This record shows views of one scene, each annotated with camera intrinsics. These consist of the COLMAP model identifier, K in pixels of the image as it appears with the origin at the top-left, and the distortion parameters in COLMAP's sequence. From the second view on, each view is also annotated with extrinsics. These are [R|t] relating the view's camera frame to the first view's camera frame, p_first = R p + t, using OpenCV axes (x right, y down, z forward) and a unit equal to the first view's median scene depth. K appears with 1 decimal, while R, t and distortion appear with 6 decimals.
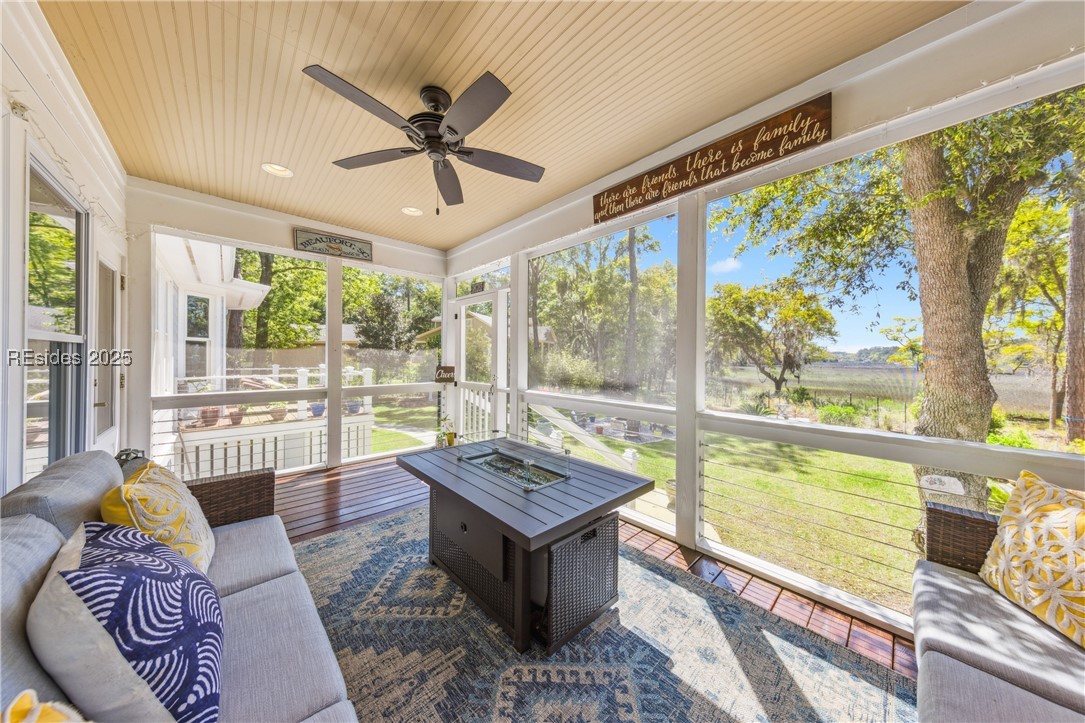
lens RADIAL K [[330.3, 0, 539.1], [0, 330.3, 357.1], [0, 0, 1]] dist [0.000577, 0.000013]
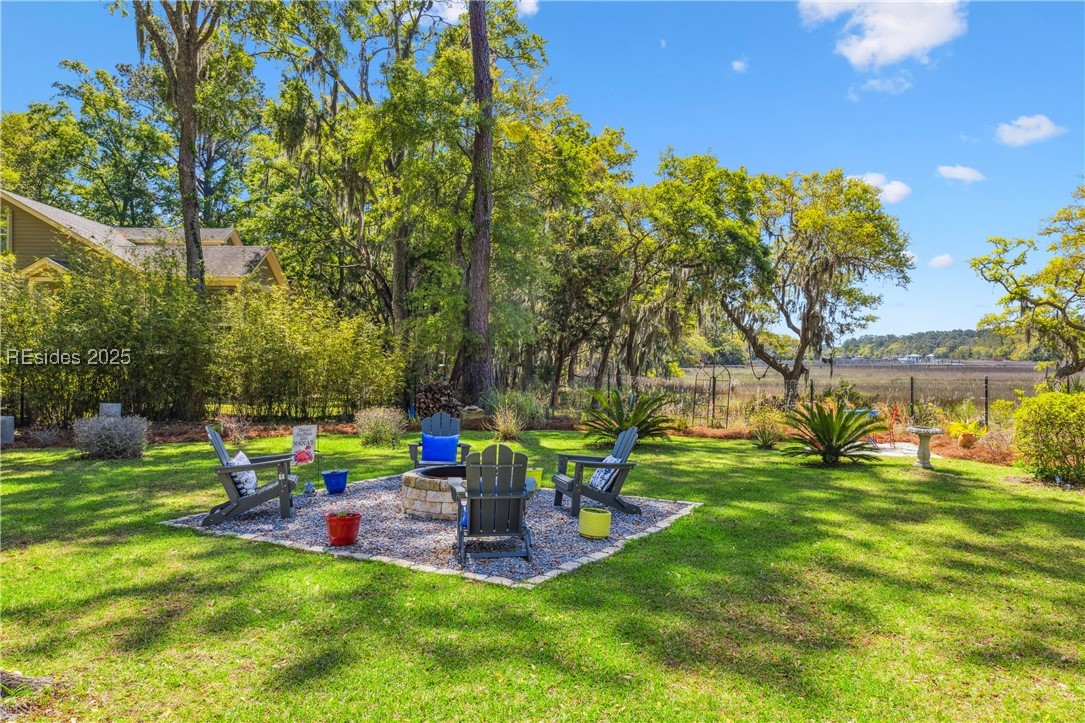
lens RADIAL K [[743.0, 0, 542.5], [0, 743.0, 361.5], [0, 0, 1]] dist [0.002318, 0.000046]
pose [[0.937282, -0.017095, 0.348153, 0.812438], [0.011143, 0.999756, 0.019090, 0.609185], [-0.348394, -0.014013, 0.937243, 2.922228]]
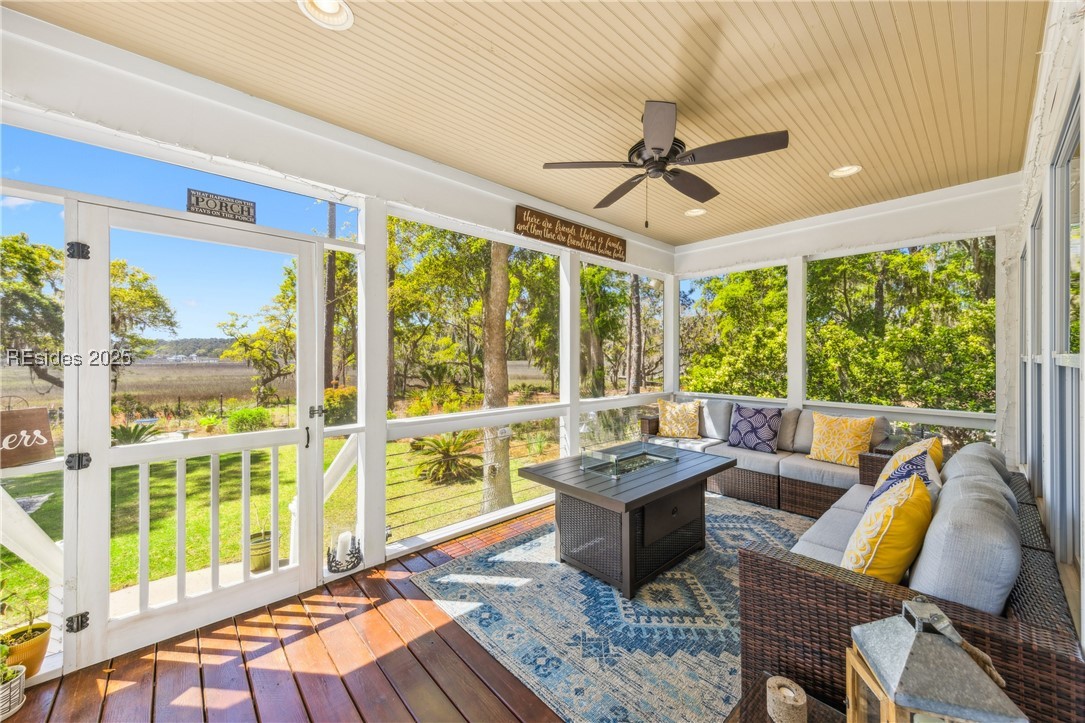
lens RADIAL K [[403.1, 0, 544.9], [0, 403.1, 354.6], [0, 0, 1]] dist [0.000107, 0.000037]
pose [[0.016427, -0.002669, 0.999862, -1.214634], [-0.004334, 0.999987, 0.002740, -0.044715], [-0.999856, -0.004379, 0.016415, 1.030983]]
